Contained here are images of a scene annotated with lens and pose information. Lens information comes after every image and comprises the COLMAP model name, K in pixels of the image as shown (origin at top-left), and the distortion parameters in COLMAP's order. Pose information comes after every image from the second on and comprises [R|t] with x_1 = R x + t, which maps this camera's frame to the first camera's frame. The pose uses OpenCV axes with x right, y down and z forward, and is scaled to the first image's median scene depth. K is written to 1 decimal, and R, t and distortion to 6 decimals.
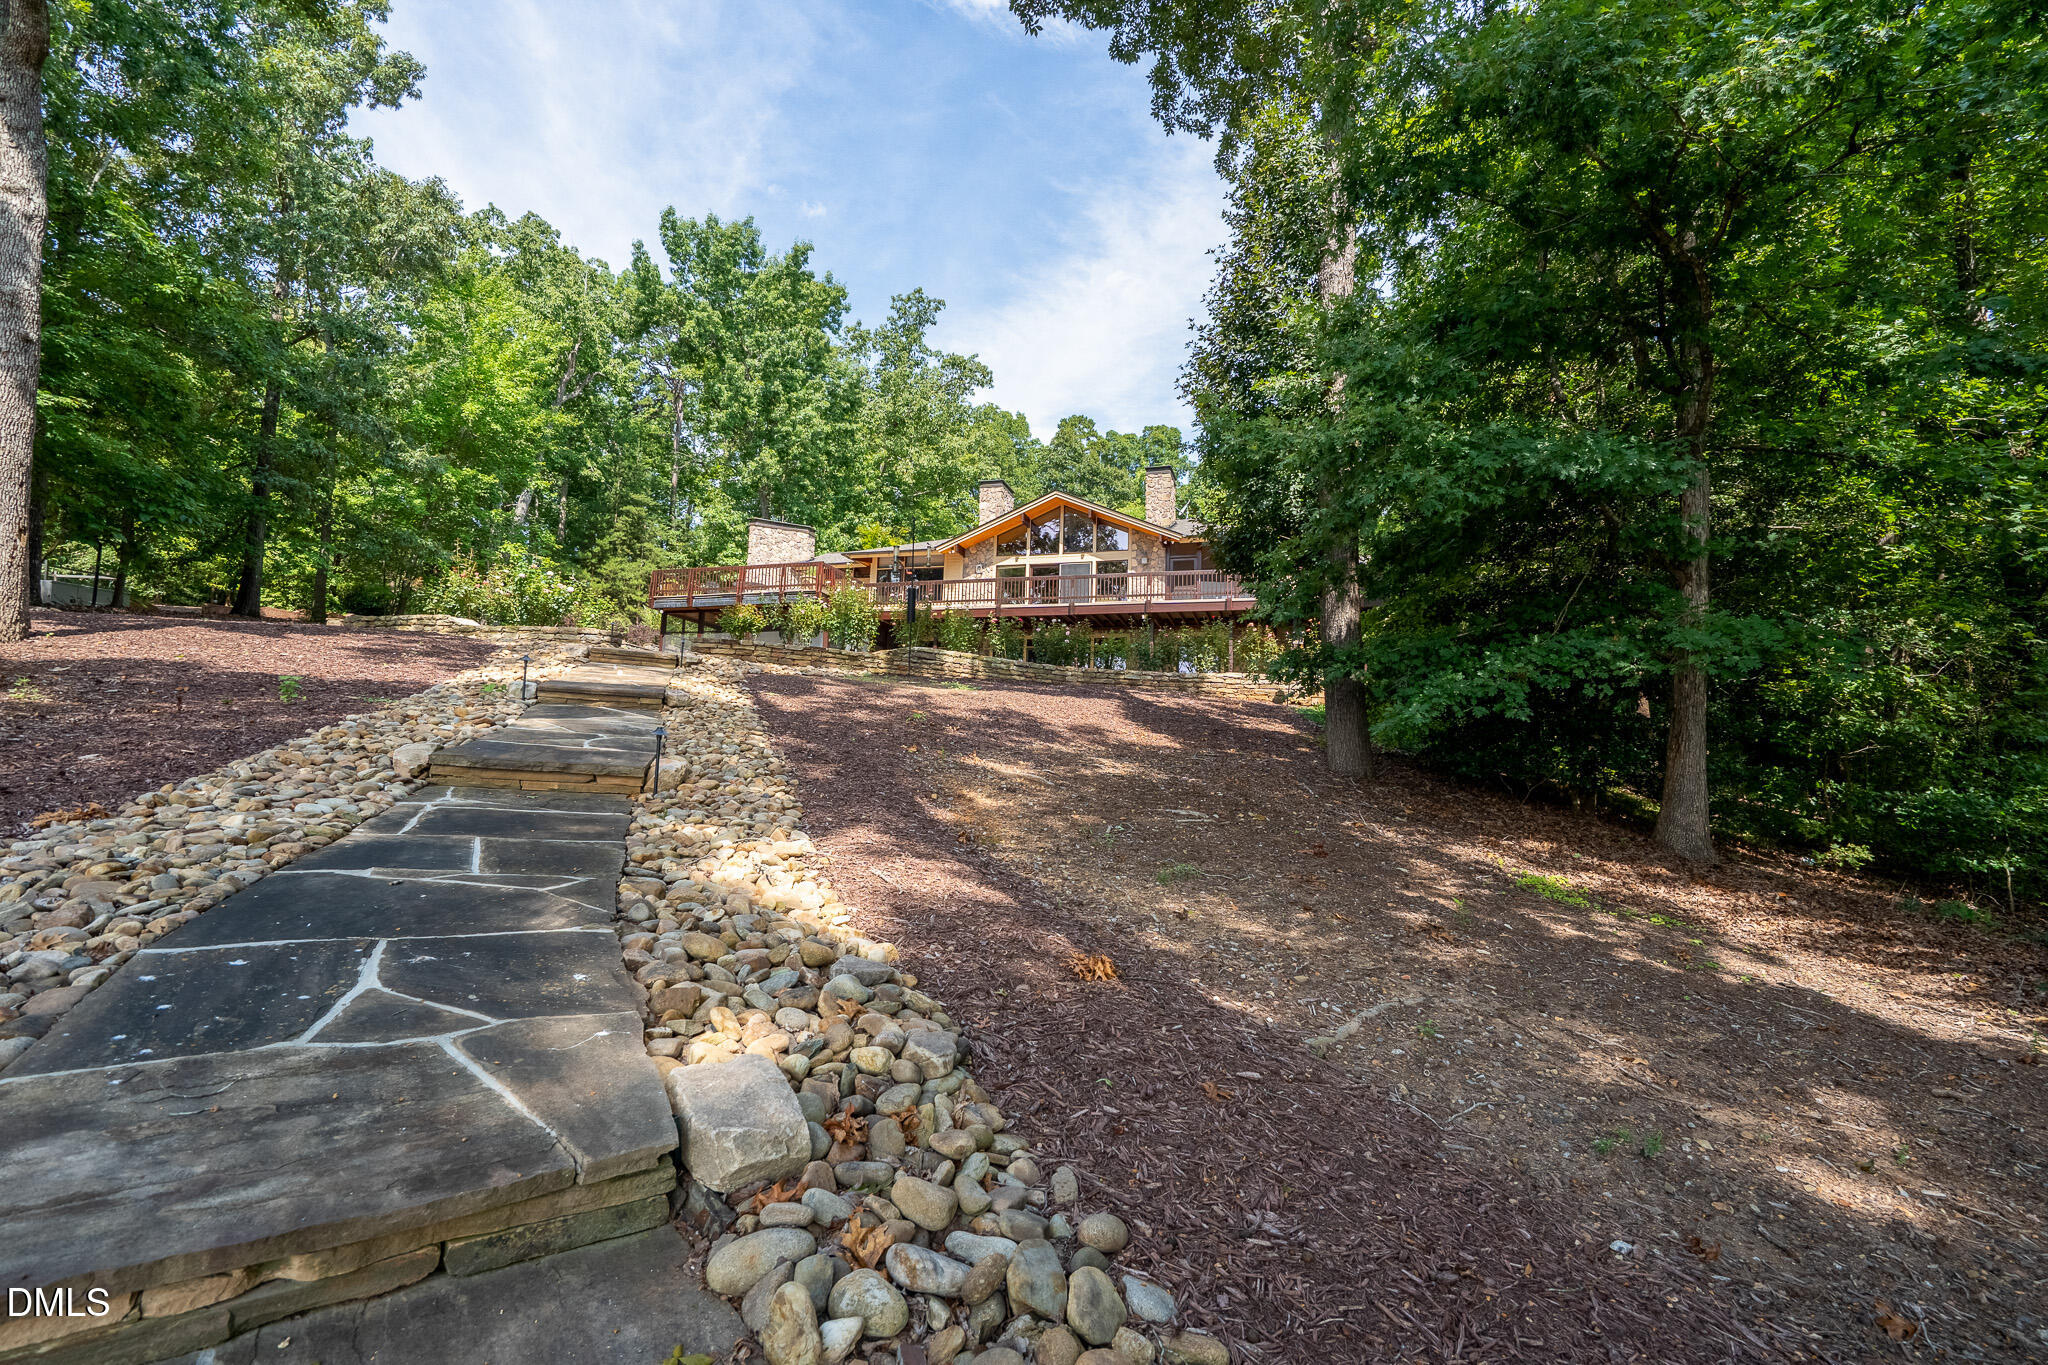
lens RADIAL K [[934.3, 0, 1024.0], [0, 934.3, 682.5], [0, 0, 1]] dist [-0.011792, 0.000520]
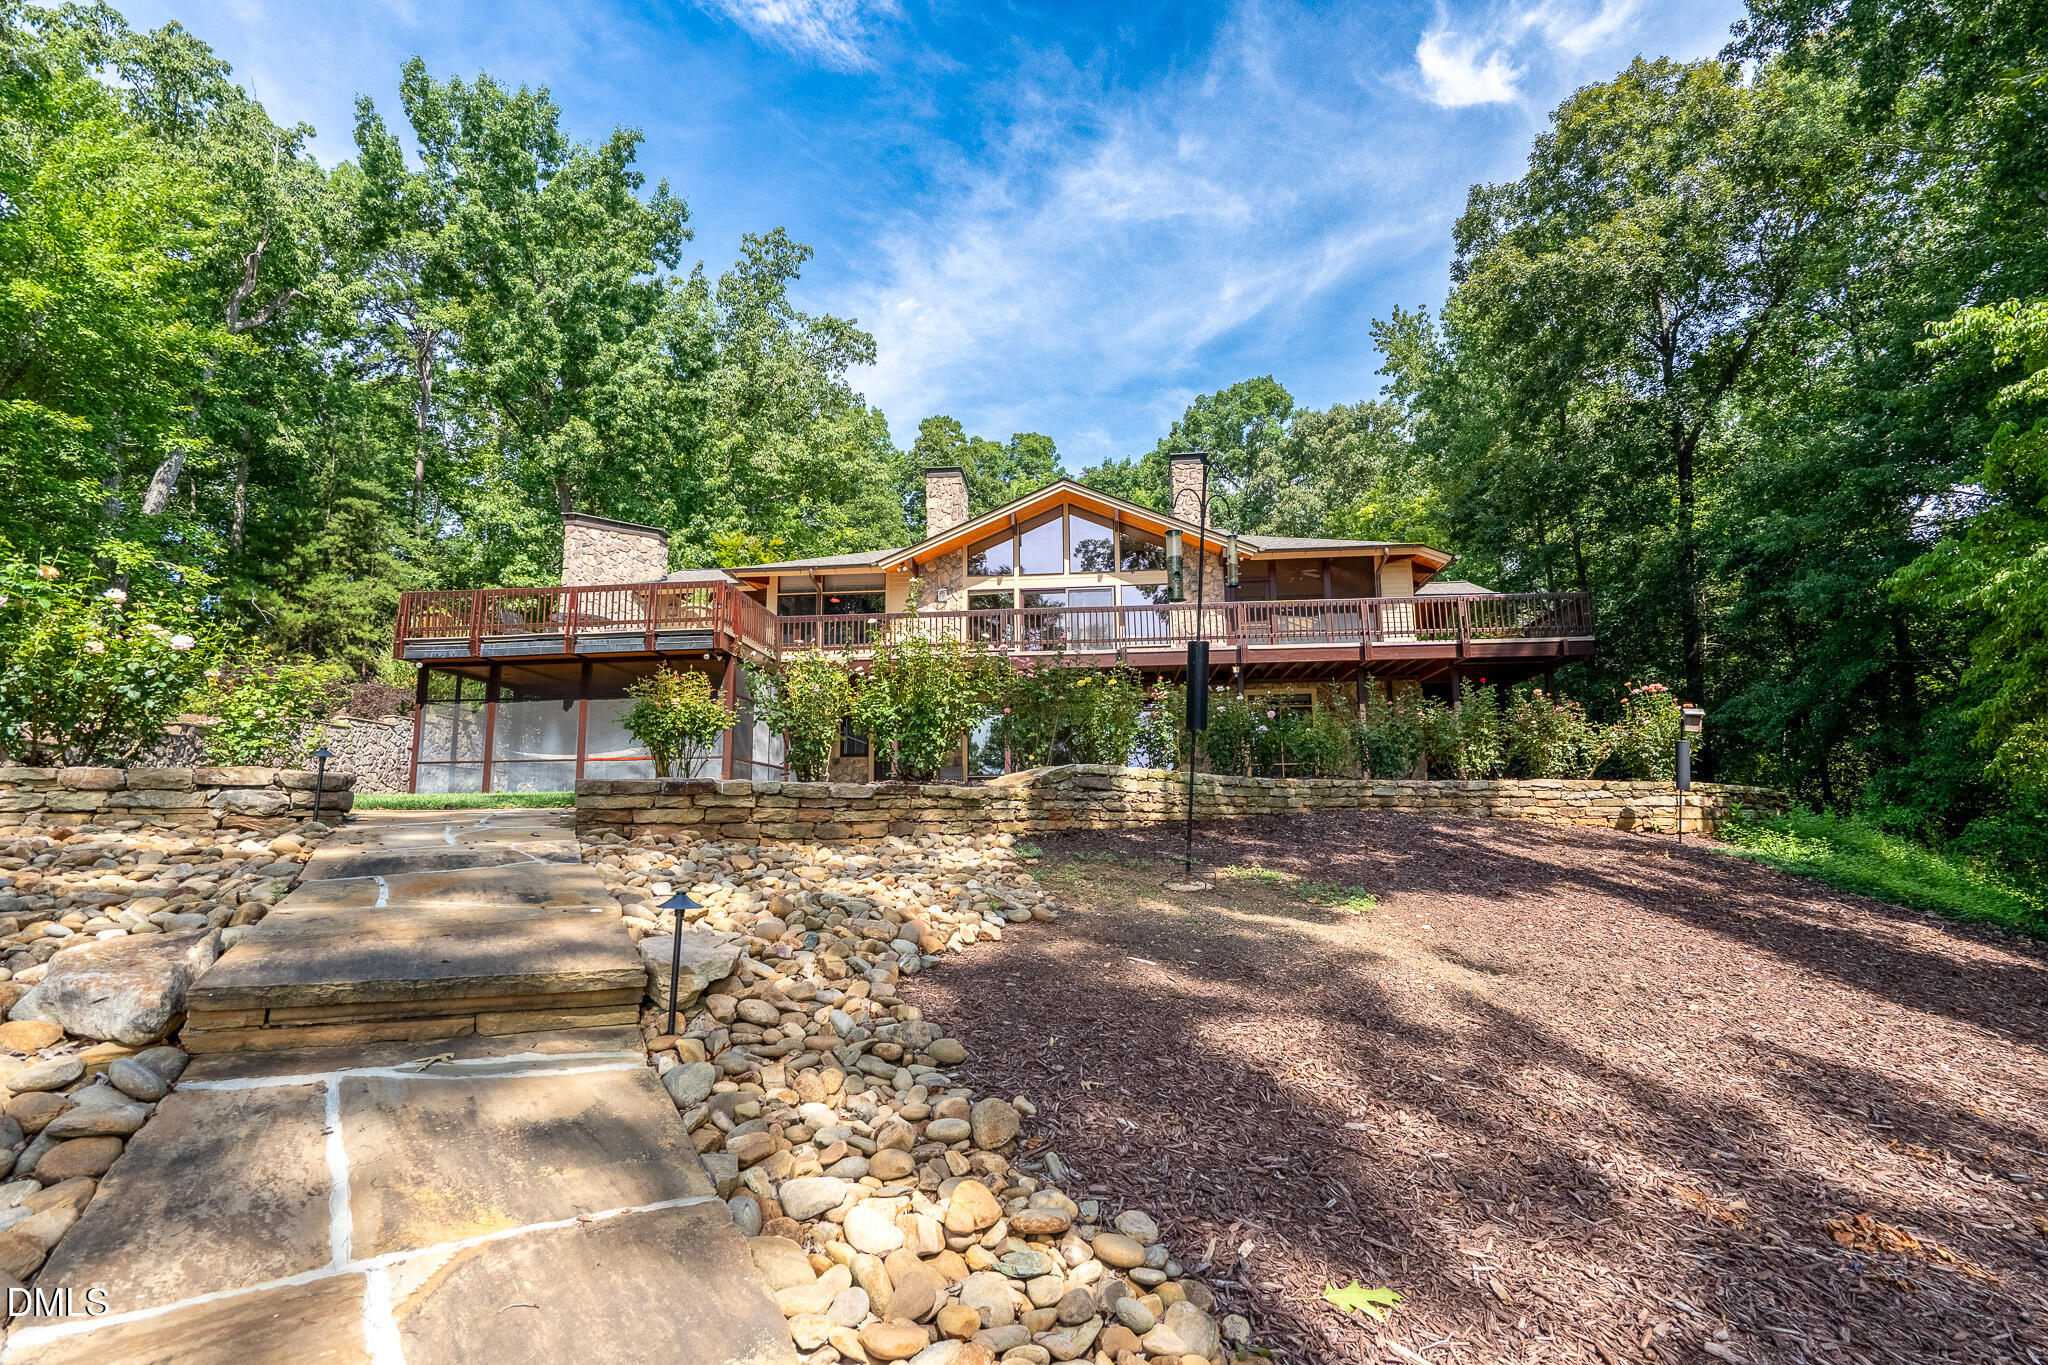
lens RADIAL K [[986.7, 0, 1024.0], [0, 986.7, 682.5], [0, 0, 1]] dist [0.004981, -0.000261]
pose [[0.979575, -0.010026, 0.200829, -0.100237], [0.017033, 0.999304, -0.033191, -0.026309], [-0.200356, 0.035934, 0.979064, 0.226400]]
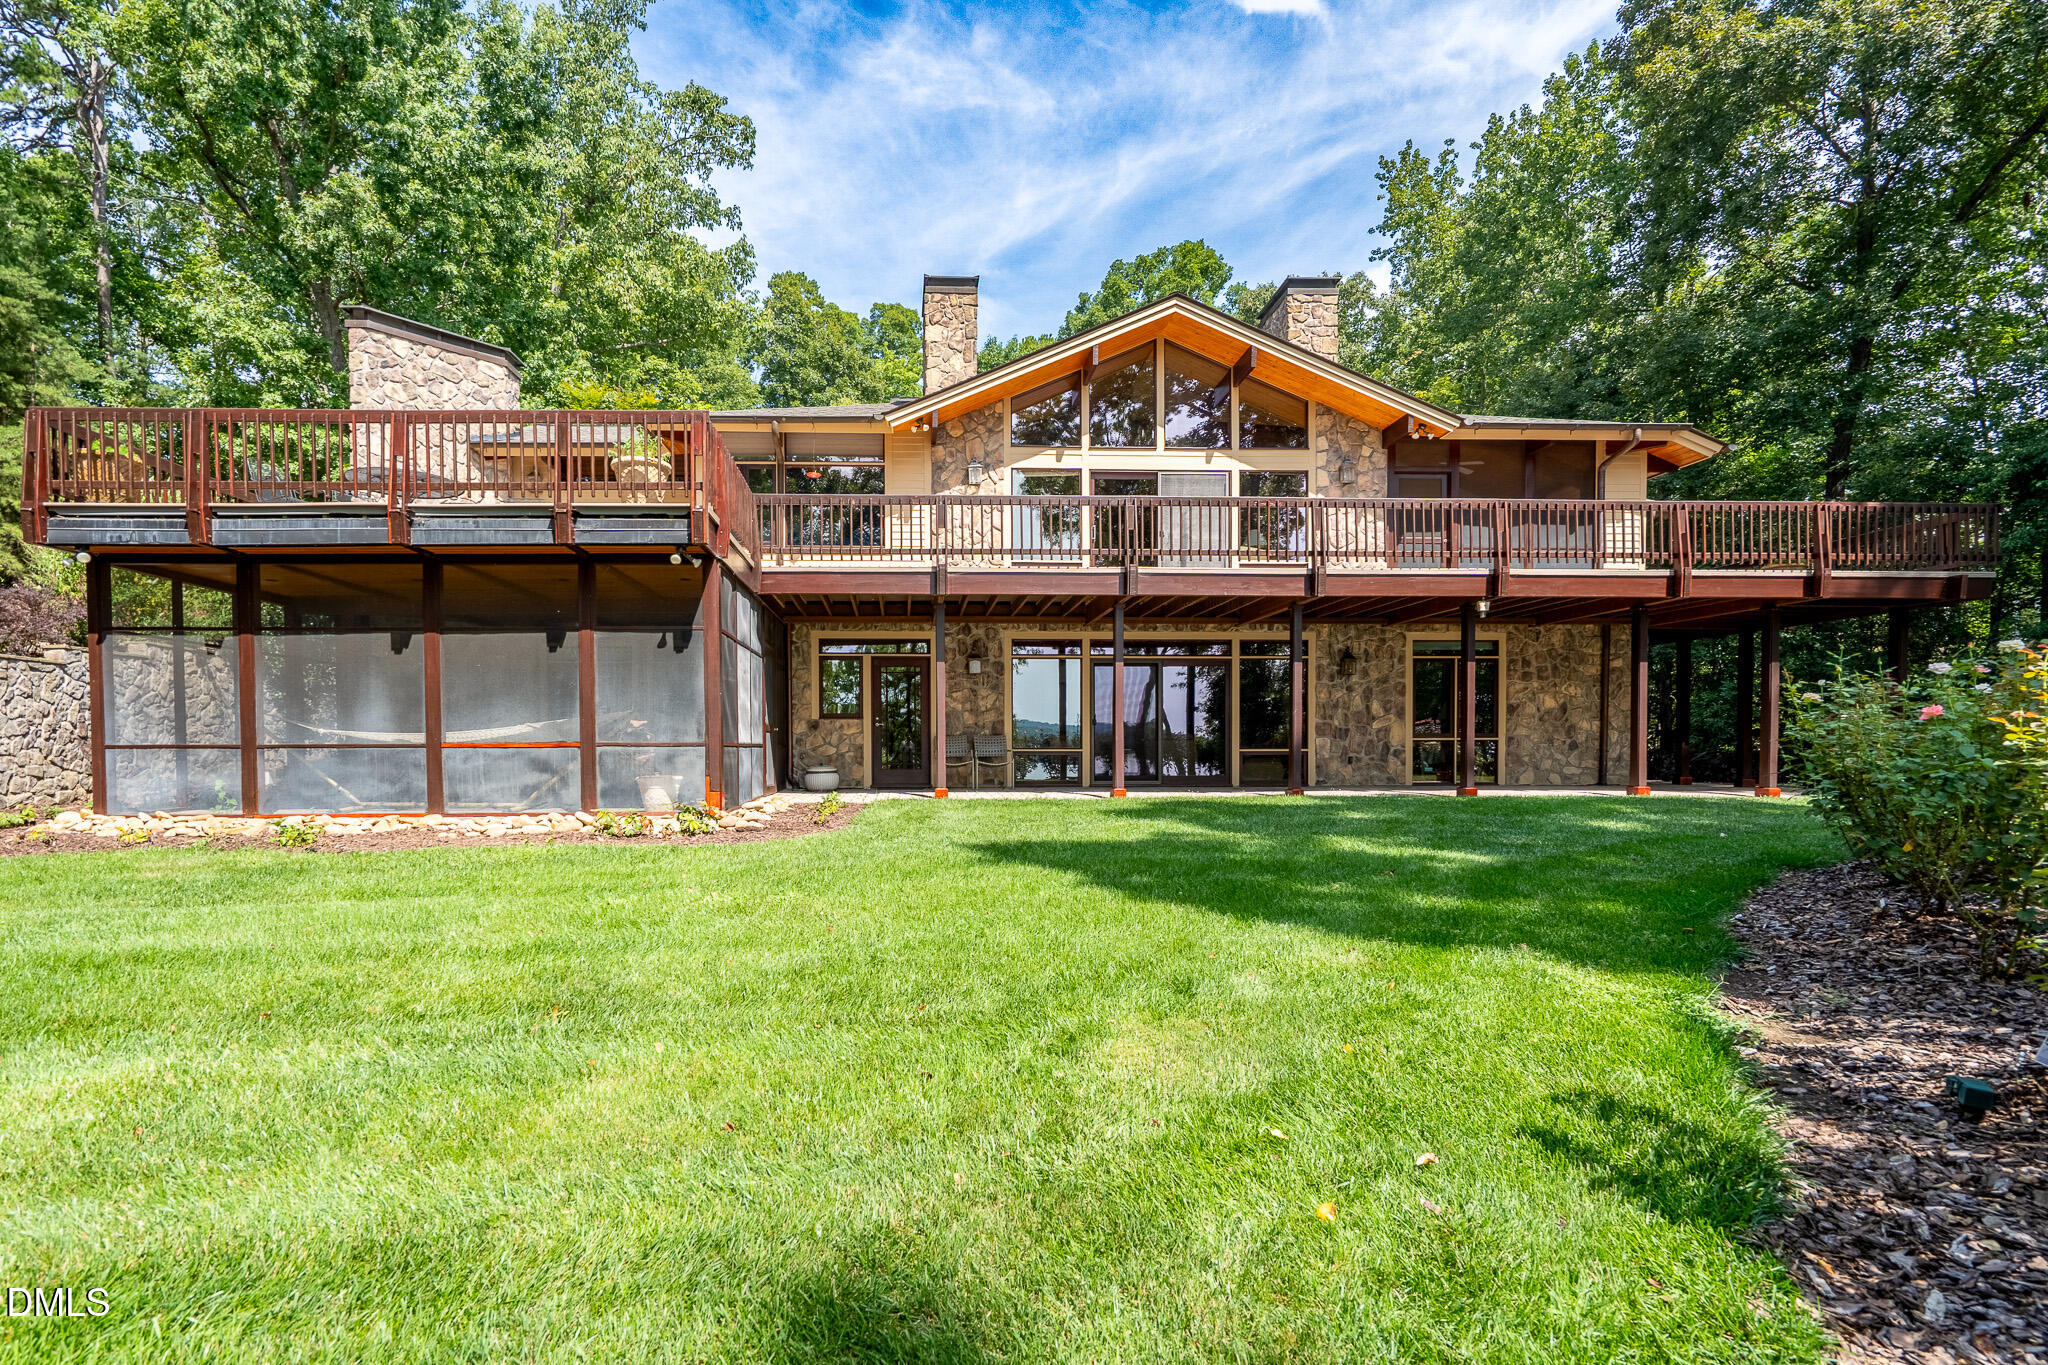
lens RADIAL K [[979.0, 0, 951.5], [0, 979.0, 771.4], [0, 0, 1]] dist [-0.002238, 0.000482]
pose [[0.946775, -0.041029, 0.319272, -0.158824], [-0.005401, 0.989680, 0.143197, -0.037496], [-0.321852, -0.137299, 0.936782, 0.421742]]
